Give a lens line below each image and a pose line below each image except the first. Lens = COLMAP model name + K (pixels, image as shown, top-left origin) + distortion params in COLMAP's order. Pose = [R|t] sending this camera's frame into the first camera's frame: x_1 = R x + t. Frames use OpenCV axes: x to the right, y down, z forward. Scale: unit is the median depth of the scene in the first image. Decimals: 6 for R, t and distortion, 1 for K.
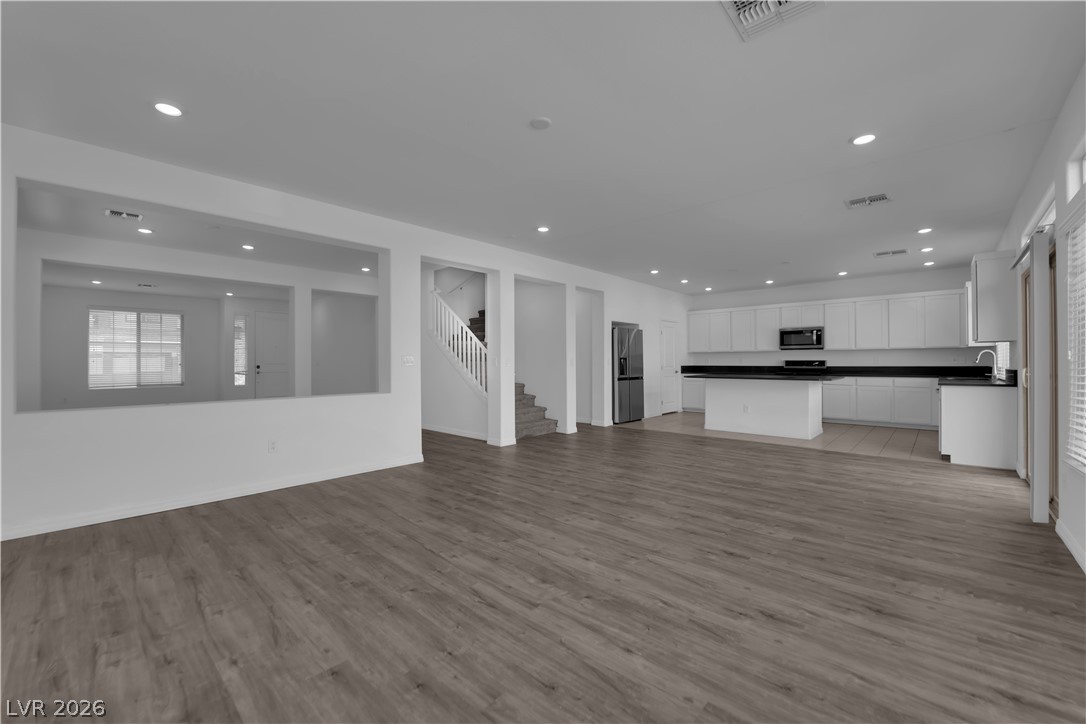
lens RADIAL K [[437.8, 0, 543.2], [0, 437.8, 362.1], [0, 0, 1]] dist [-0.010560, -0.001870]
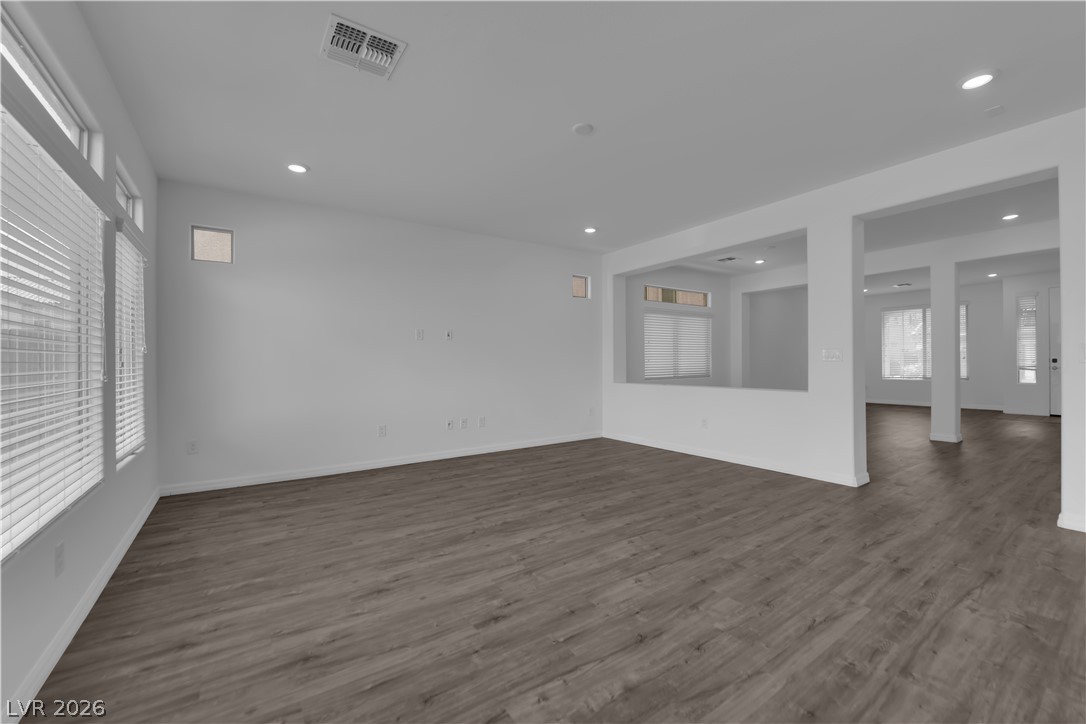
lens RADIAL K [[437.8, 0, 542.3], [0, 437.8, 361.9], [0, 0, 1]] dist [-0.010560, -0.001870]
pose [[-0.225824, 0.007556, -0.974139, 0.708292], [0.010908, 0.999927, 0.005227, -0.000037], [0.974107, -0.009446, -0.225890, 0.781594]]
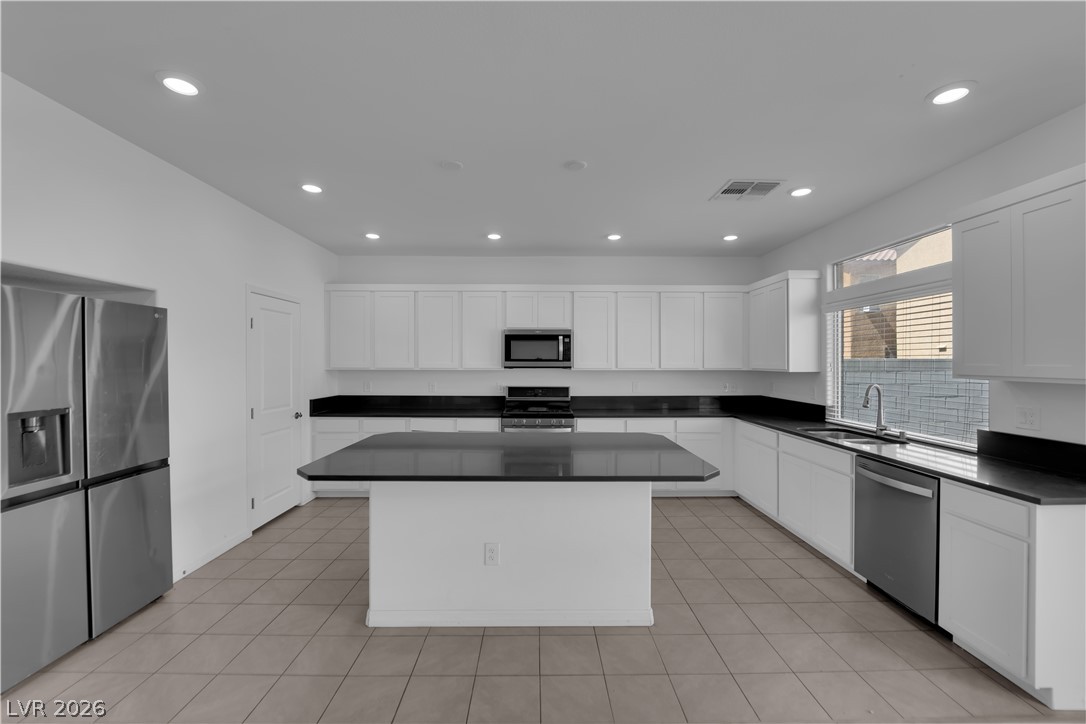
lens RADIAL K [[437.8, 0, 542.7], [0, 437.8, 362.5], [0, 0, 1]] dist [-0.010560, -0.001870]
pose [[0.727443, 0.003872, 0.686157, 0.429518], [-0.003881, 0.999991, -0.001528, -0.073668], [-0.686157, -0.001551, 0.727452, 1.203637]]
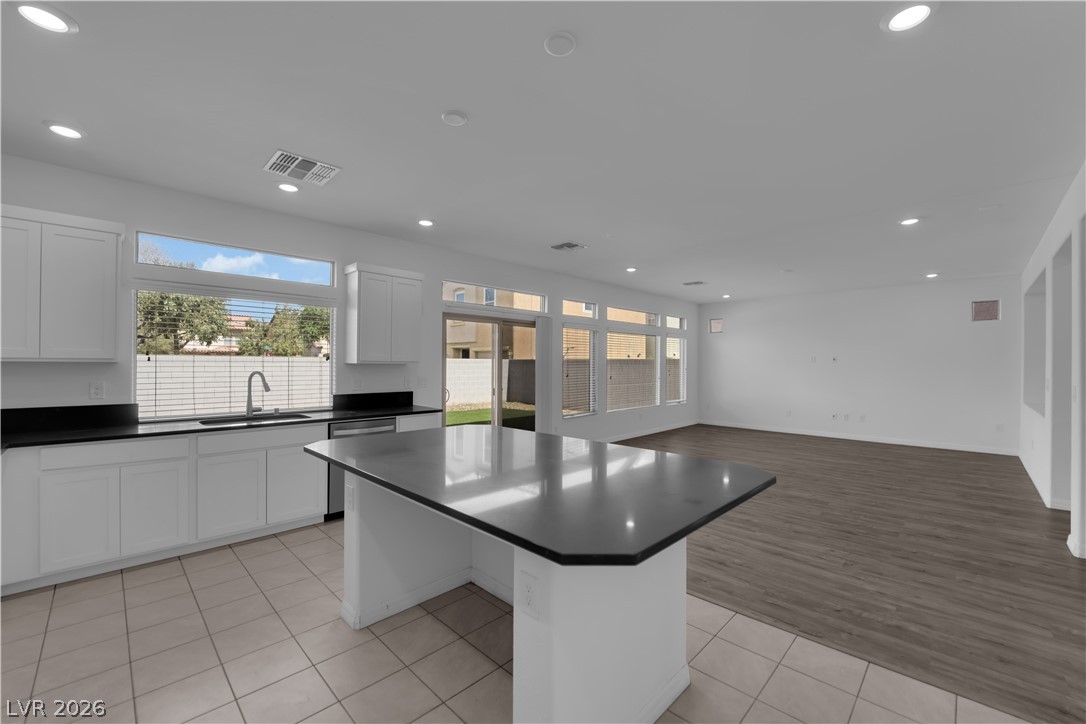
lens RADIAL K [[437.8, 0, 544.4], [0, 437.8, 362.6], [0, 0, 1]] dist [-0.010560, -0.001870]
pose [[-0.999538, -0.000159, 0.030384, 0.792312], [-0.000209, 0.999999, -0.001639, -0.054723], [-0.030384, -0.001645, -0.999537, 2.230856]]
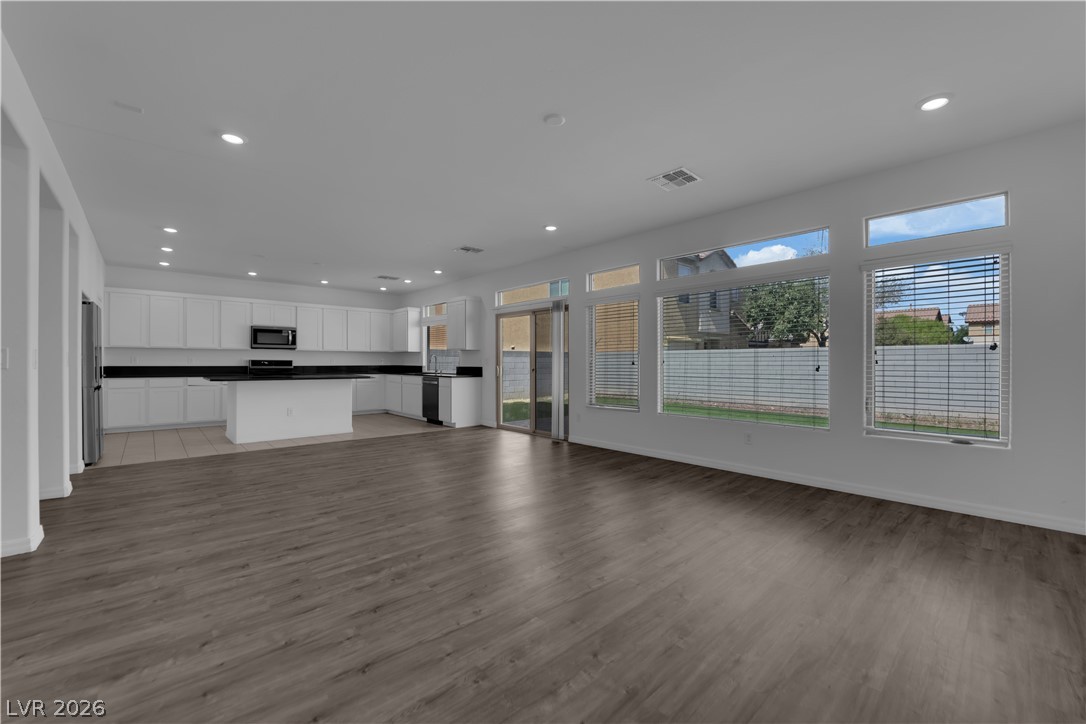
lens RADIAL K [[437.8, 0, 544.0], [0, 437.8, 362.5], [0, 0, 1]] dist [-0.010560, -0.001870]
pose [[0.084923, 0.002683, 0.996384, -0.683177], [-0.002500, 0.999994, -0.002479, 0.004526], [-0.996384, -0.002280, 0.084929, 0.645934]]
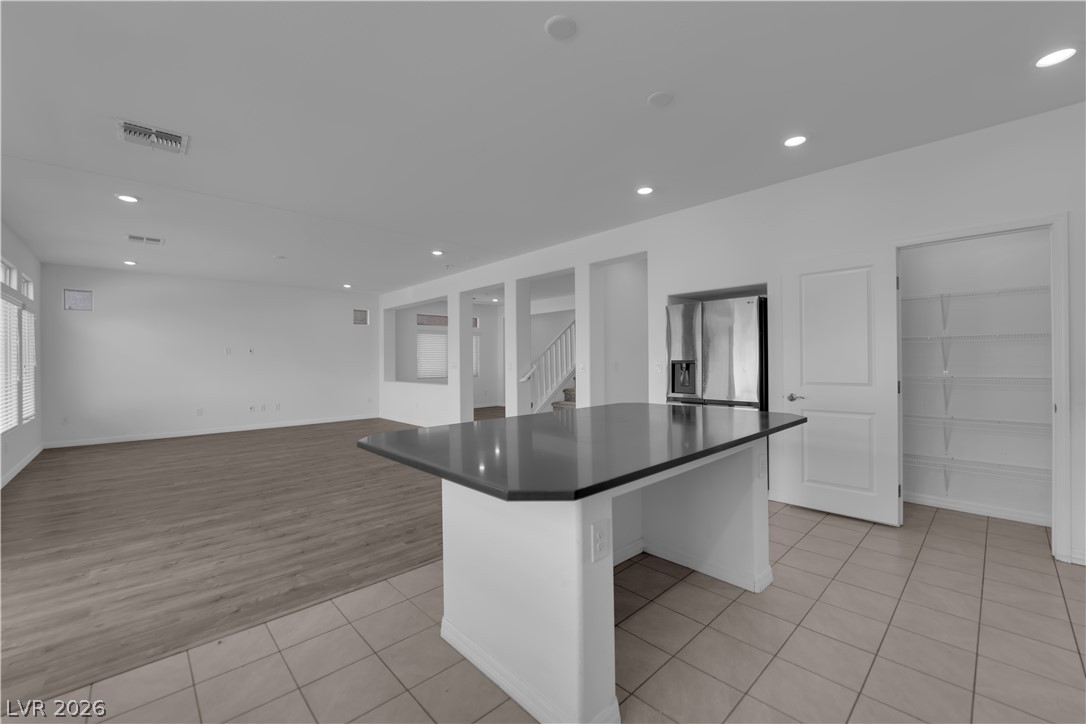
lens RADIAL K [[437.8, 0, 542.2], [0, 437.8, 363.1], [0, 0, 1]] dist [-0.010560, -0.001870]
pose [[-0.072460, 0.011055, -0.997310, 1.393463], [0.010493, 0.999892, 0.010321, -0.026262], [0.997316, -0.009717, -0.072568, 1.669986]]
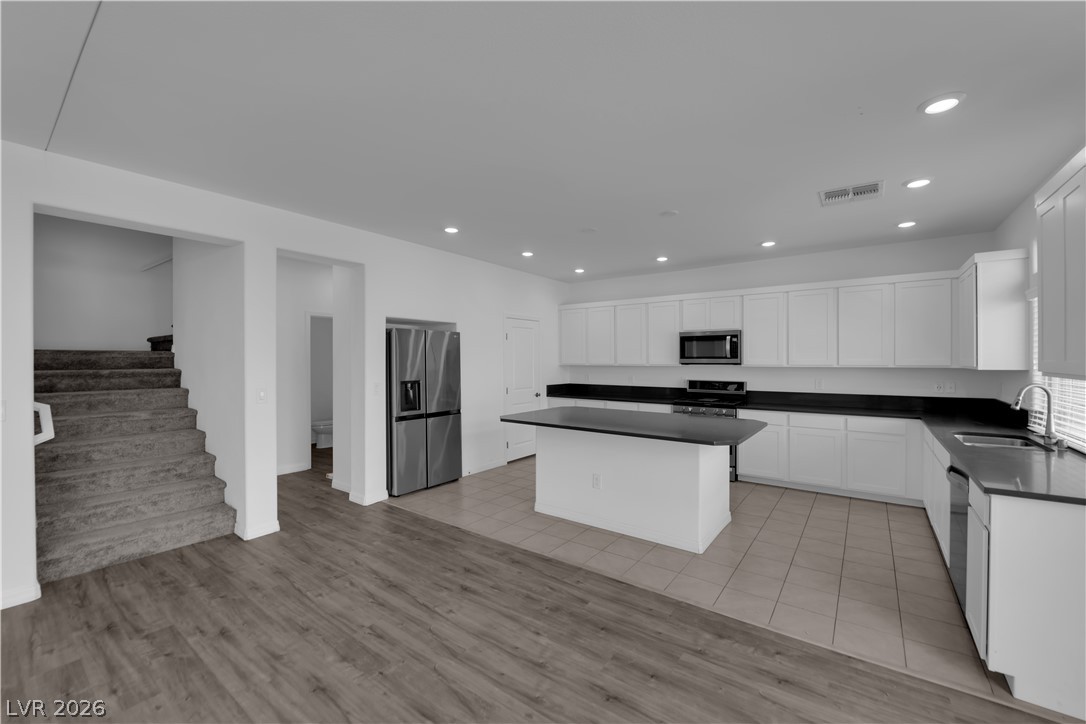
lens RADIAL K [[437.8, 0, 543.7], [0, 437.8, 362.3], [0, 0, 1]] dist [-0.010560, -0.001870]
pose [[0.994339, 0.001614, 0.106242, 0.570908], [-0.002105, 0.999988, 0.004512, -0.072412], [-0.106233, -0.004710, 0.994330, 0.781622]]
